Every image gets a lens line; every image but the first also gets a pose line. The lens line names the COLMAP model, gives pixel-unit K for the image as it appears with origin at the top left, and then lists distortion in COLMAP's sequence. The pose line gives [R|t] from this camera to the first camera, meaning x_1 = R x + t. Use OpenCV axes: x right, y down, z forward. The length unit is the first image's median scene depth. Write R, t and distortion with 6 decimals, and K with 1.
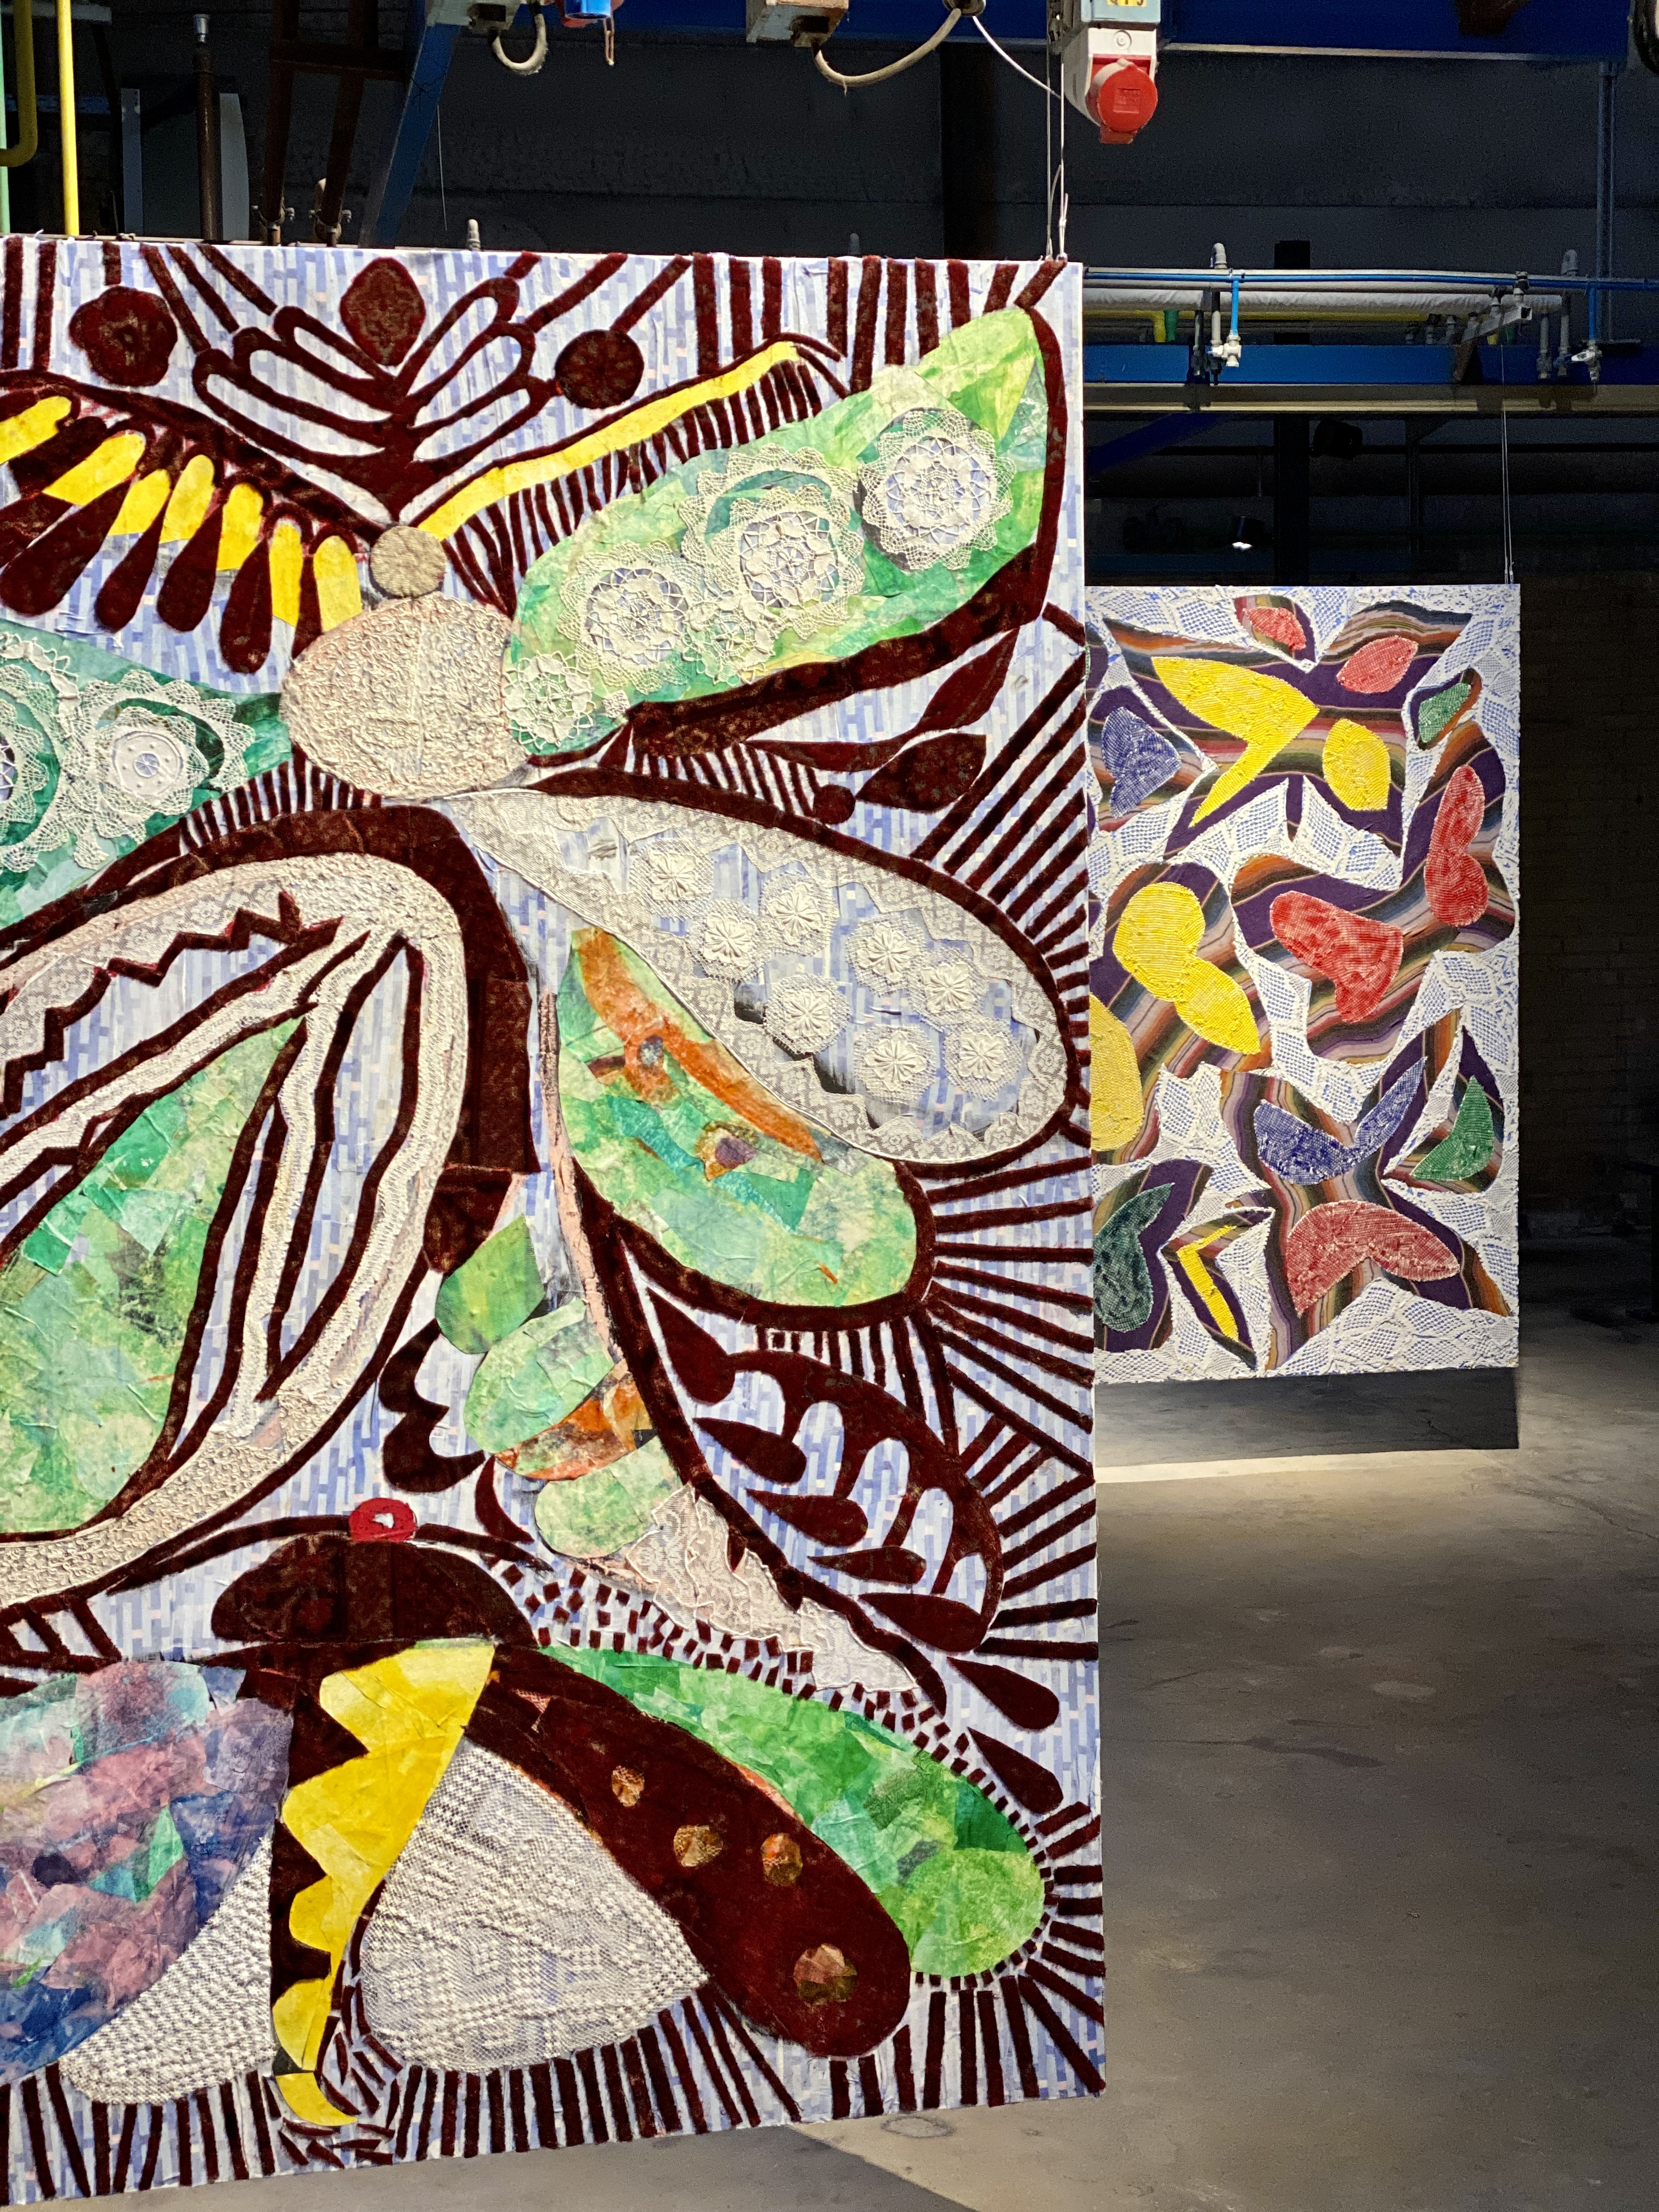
lens RADIAL K [[3307.2, 0, 841.4], [0, 3307.2, 1091.3], [0, 0, 1]] dist [0.122426, 0.000000]
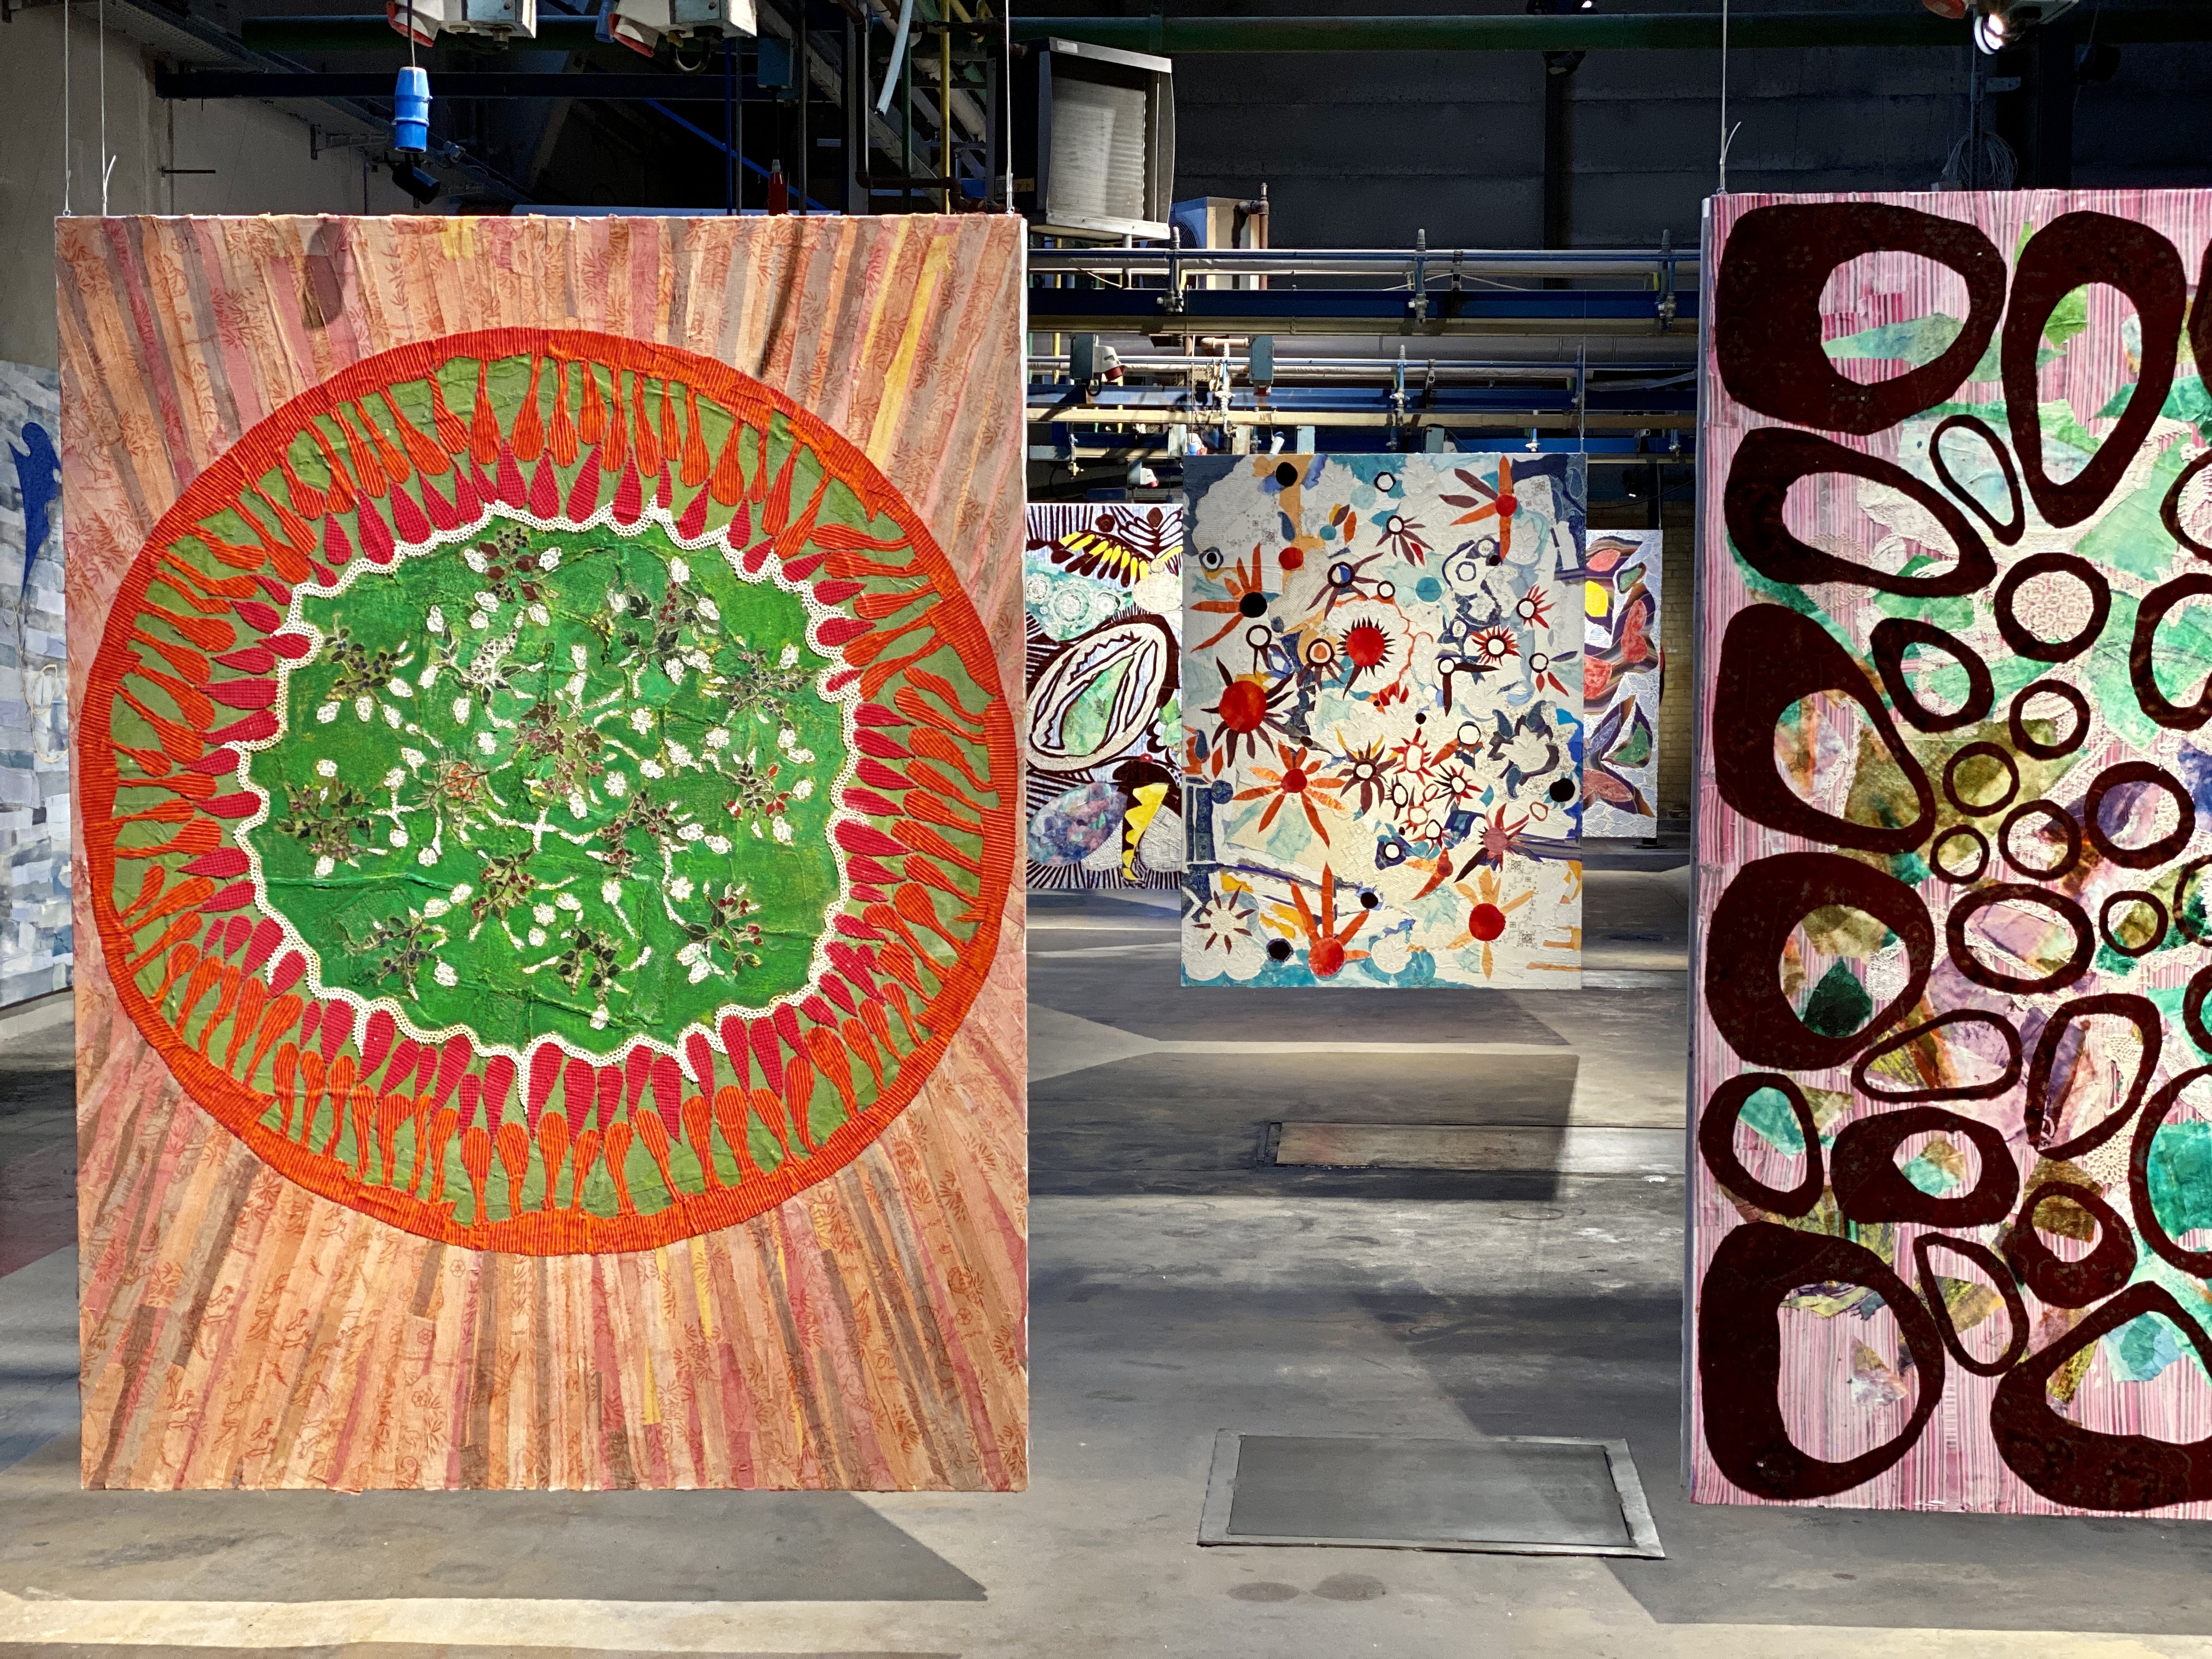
lens RADIAL K [[3307.2, 0, 1108.1], [0, 3307.2, 821.3], [0, 0, 1]] dist [0.122426, 0.000000]
pose [[0.969652, 0.035951, -0.241832, 1.006403], [-0.039604, 0.999163, -0.010263, 0.277411], [0.241261, 0.019530, 0.970264, -3.812763]]
